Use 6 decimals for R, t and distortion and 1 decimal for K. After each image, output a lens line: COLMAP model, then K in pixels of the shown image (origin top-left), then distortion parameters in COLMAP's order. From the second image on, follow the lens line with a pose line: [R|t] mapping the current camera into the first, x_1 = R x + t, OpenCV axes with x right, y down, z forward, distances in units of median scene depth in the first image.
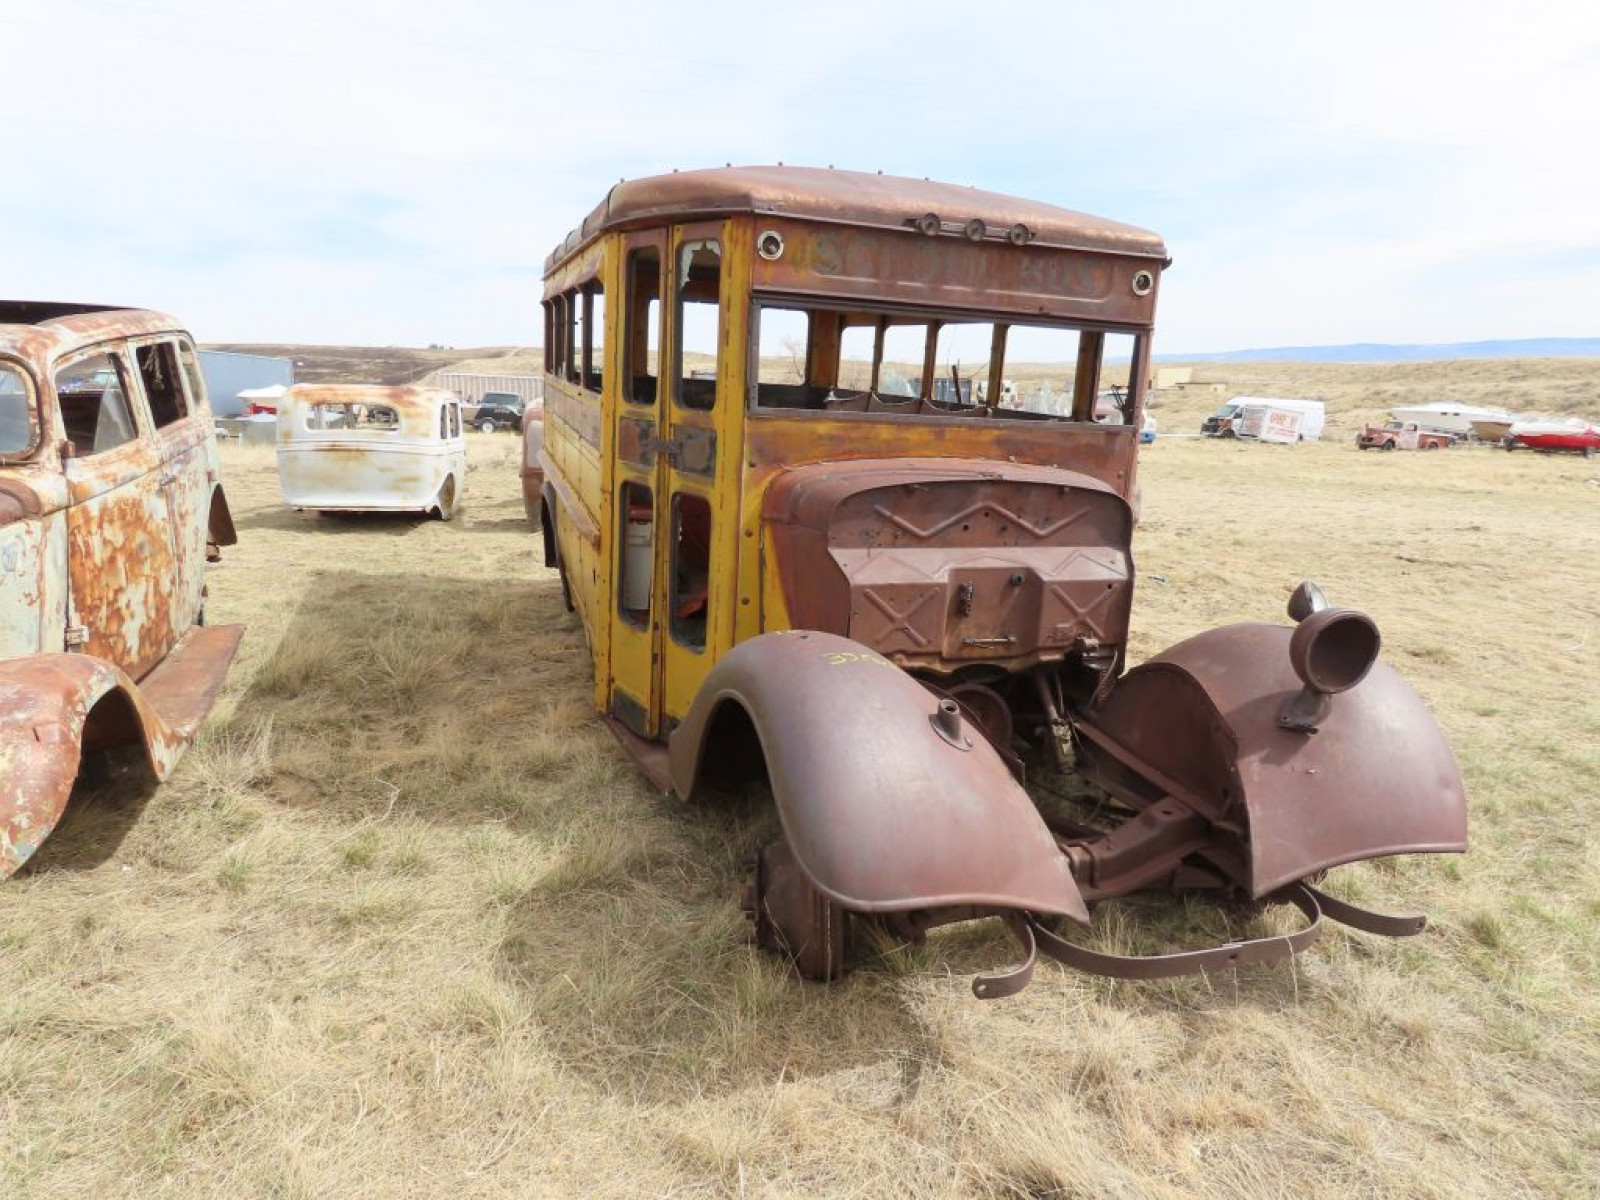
lens RADIAL K [[1013.6, 0, 801.8], [0, 1013.6, 604.5], [0, 0, 1]] dist [0.004026, -0.003247]
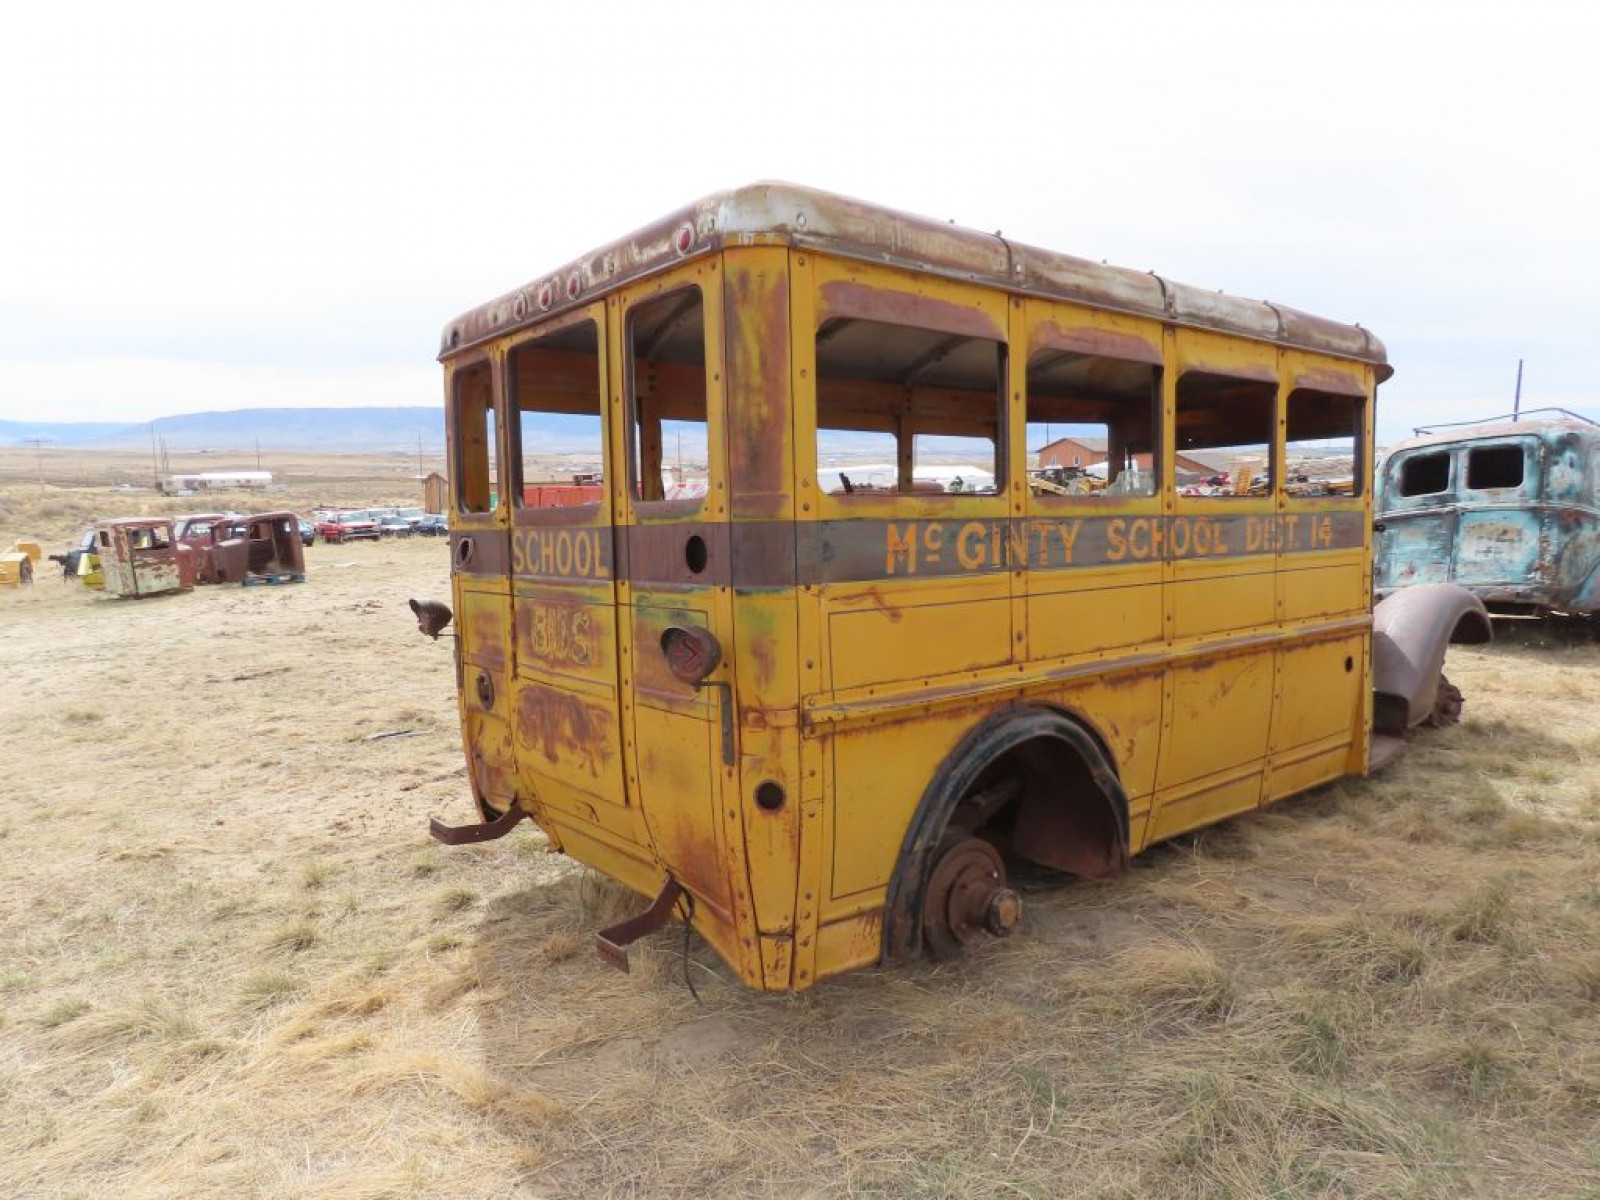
lens RADIAL K [[1013.6, 0, 809.8], [0, 1013.6, 603.0], [0, 0, 1]] dist [0.004026, -0.003247]
pose [[-0.374940, -0.123899, 0.918732, -1.207672], [0.215187, 0.952329, 0.216249, -0.554536], [-0.901729, 0.278780, -0.330405, 2.306054]]
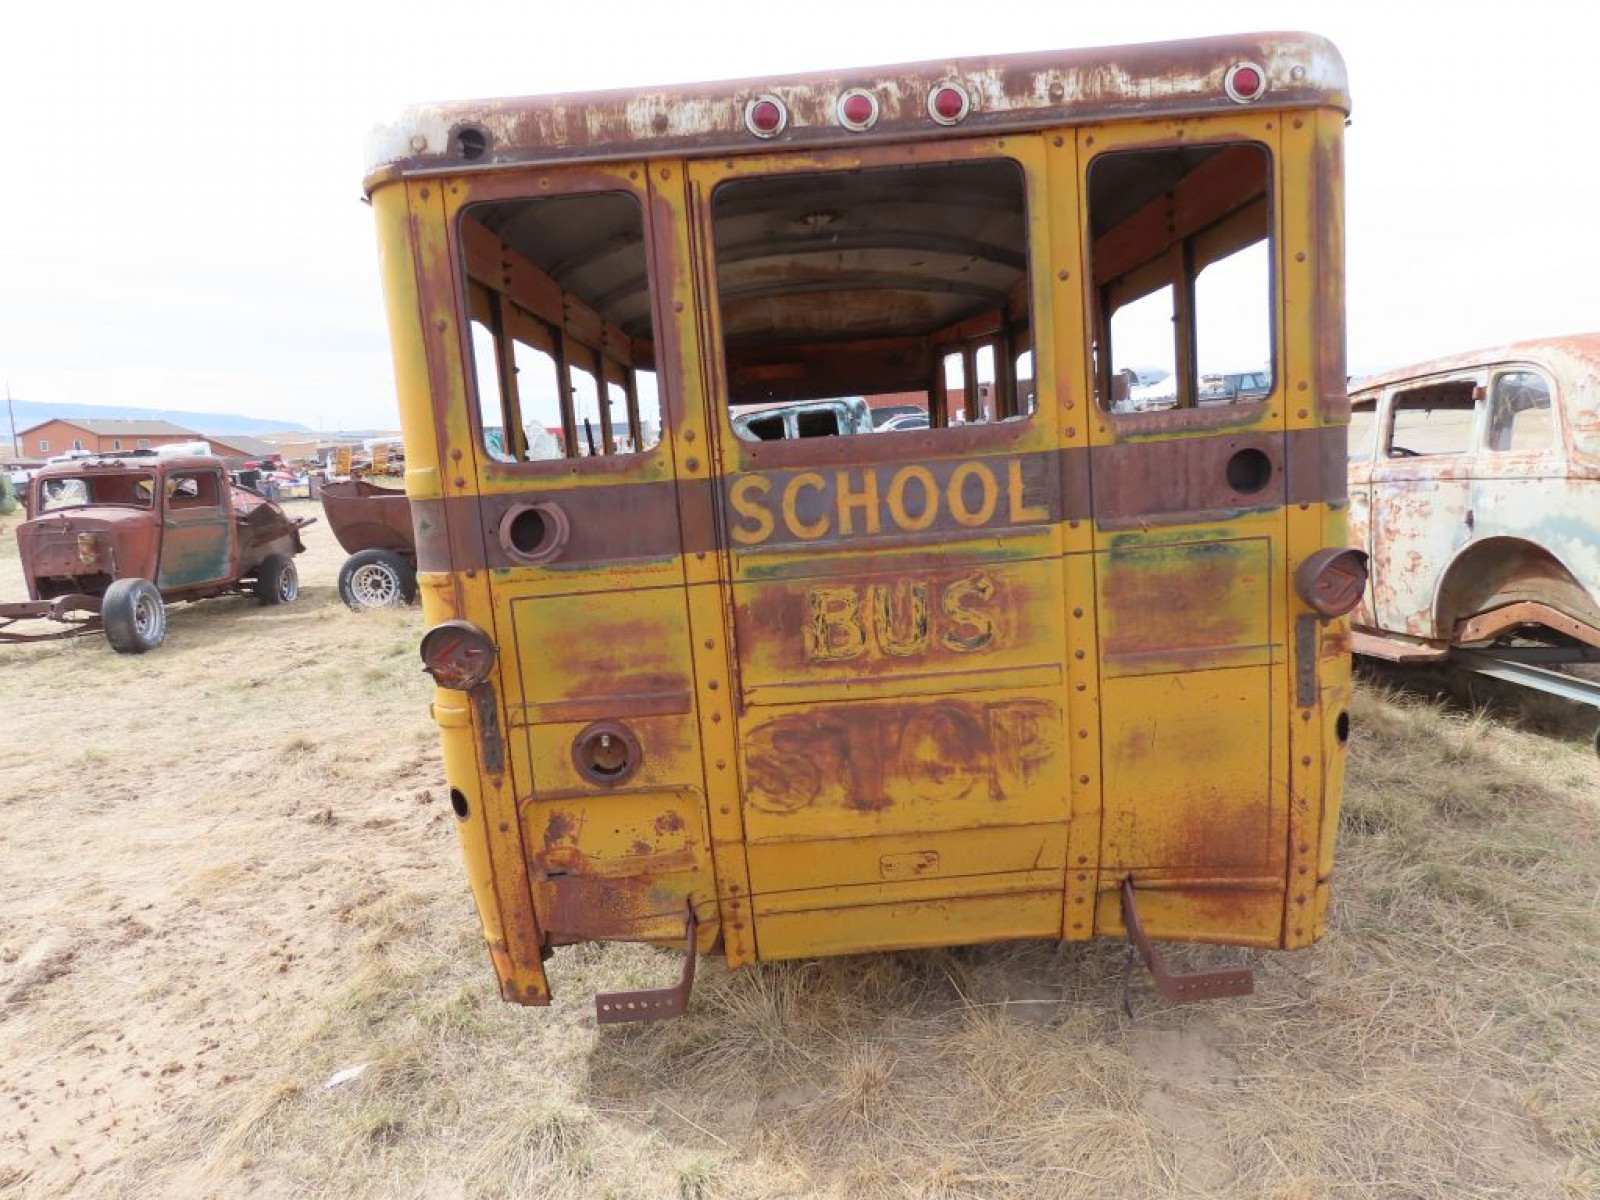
lens RADIAL K [[1013.6, 0, 804.3], [0, 1013.6, 600.6], [0, 0, 1]] dist [0.004026, -0.003247]
pose [[-0.956902, -0.027628, 0.289095, -0.375021], [0.085101, 0.925089, 0.370092, -0.628650], [-0.277663, 0.378744, -0.882868, 2.800587]]
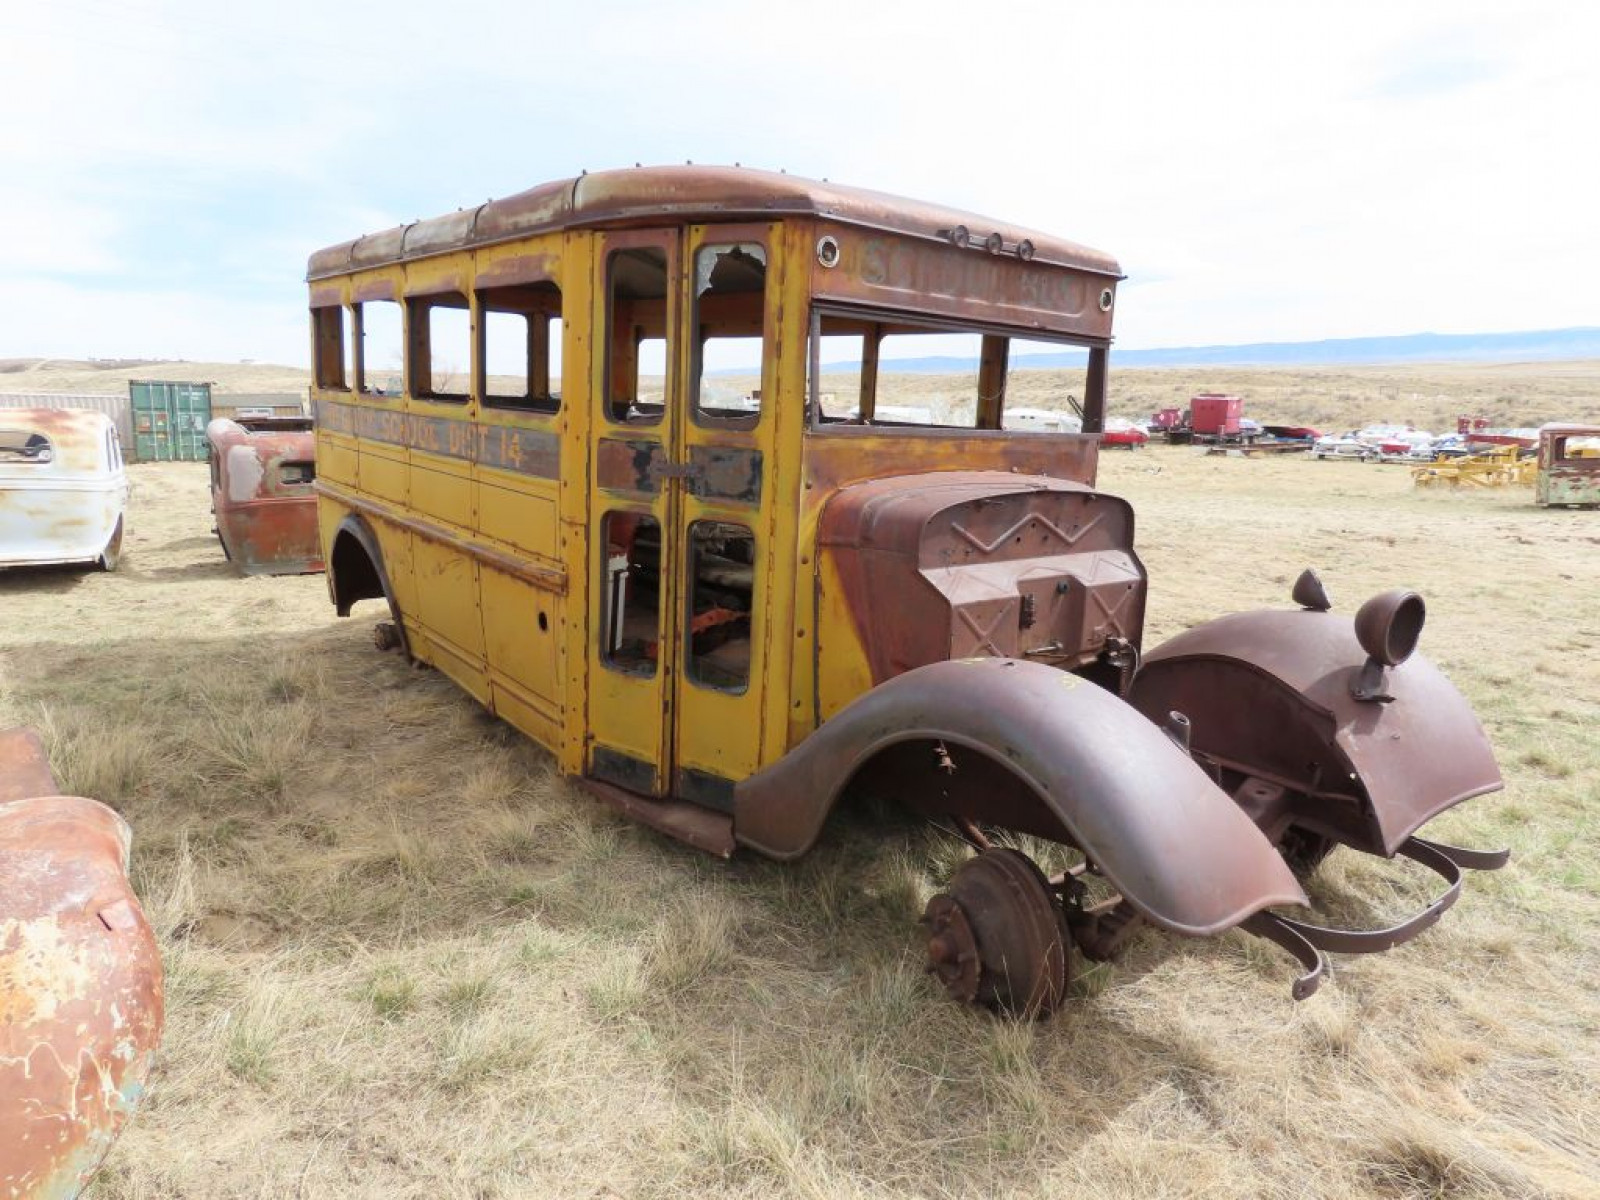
lens RADIAL K [[1013.6, 0, 800.7], [0, 1013.6, 604.4], [0, 0, 1]] dist [0.004026, -0.003247]
pose [[0.933877, -0.083767, 0.347645, -0.372695], [0.087834, 0.996127, 0.004075, -0.033079], [-0.346640, 0.026730, 0.937617, 0.129091]]
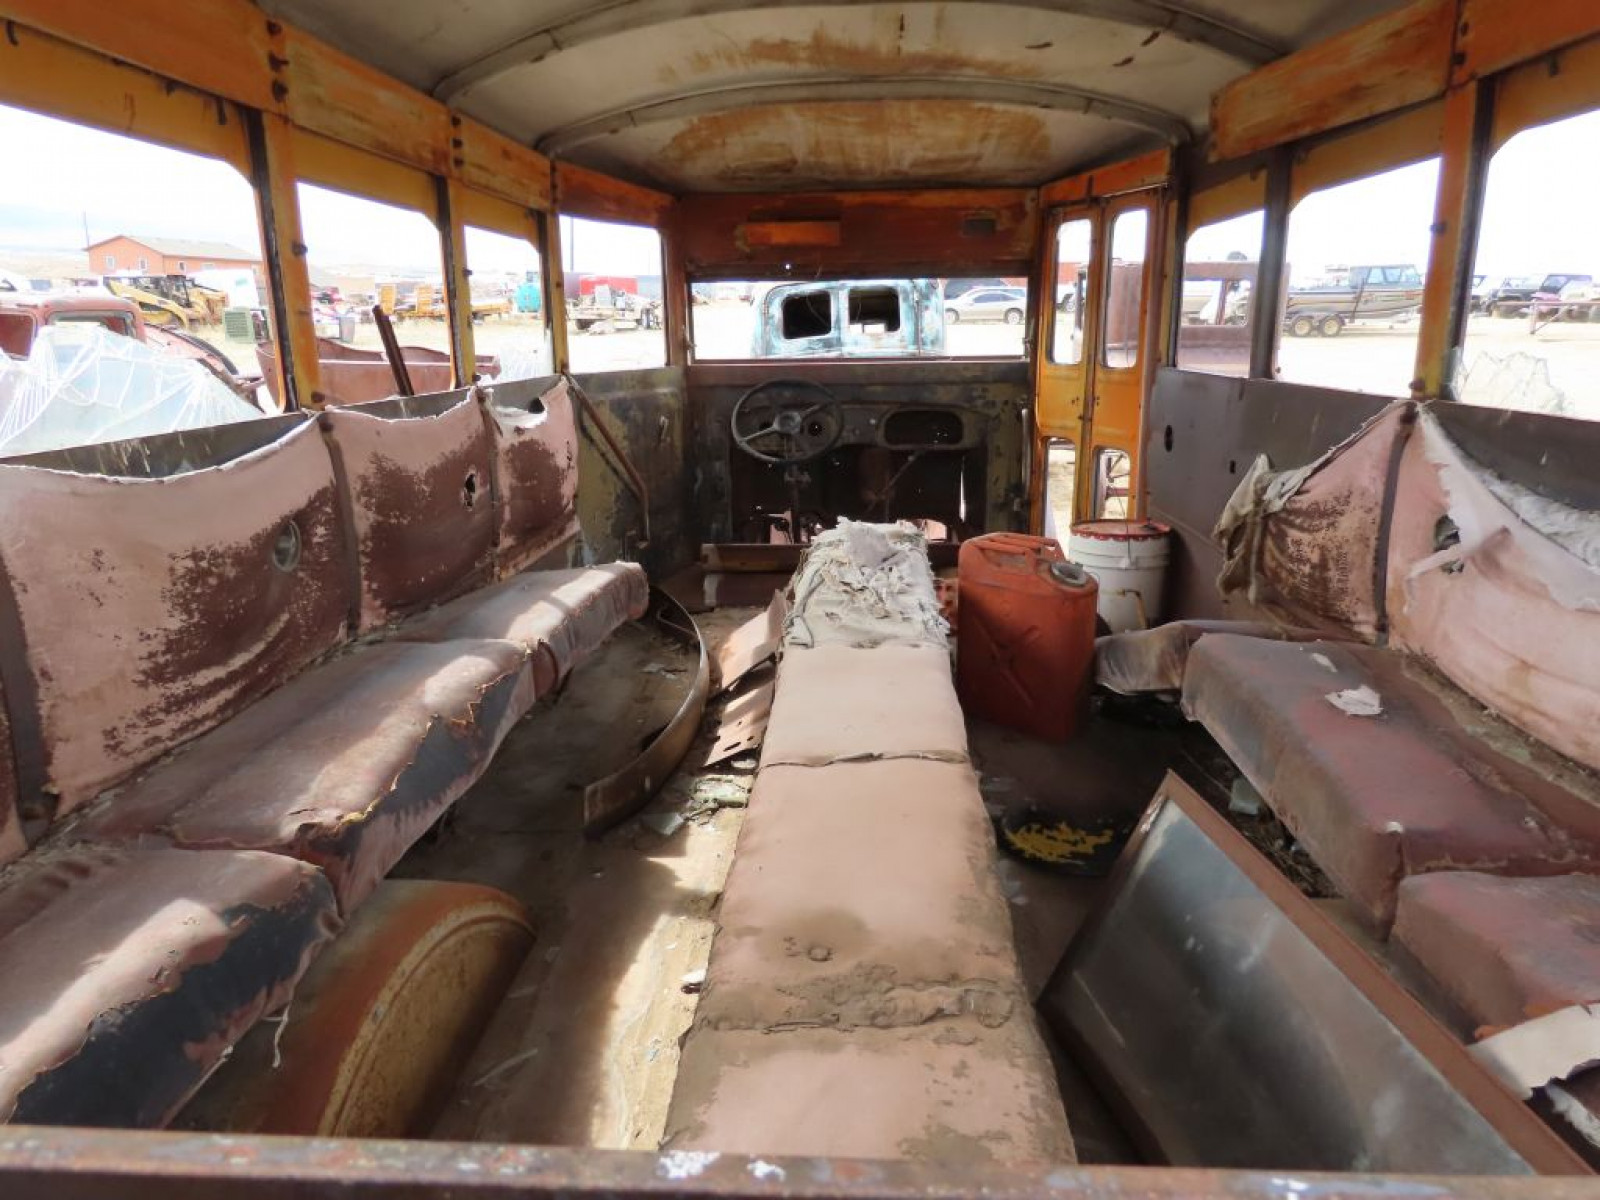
lens RADIAL K [[1013.6, 0, 800.3], [0, 1013.6, 604.5], [0, 0, 1]] dist [0.004026, -0.003247]
pose [[-0.932141, -0.142596, 0.332835, -0.246867], [0.039849, 0.873212, 0.485709, -0.534067], [-0.359896, 0.466013, -0.808274, 2.199219]]
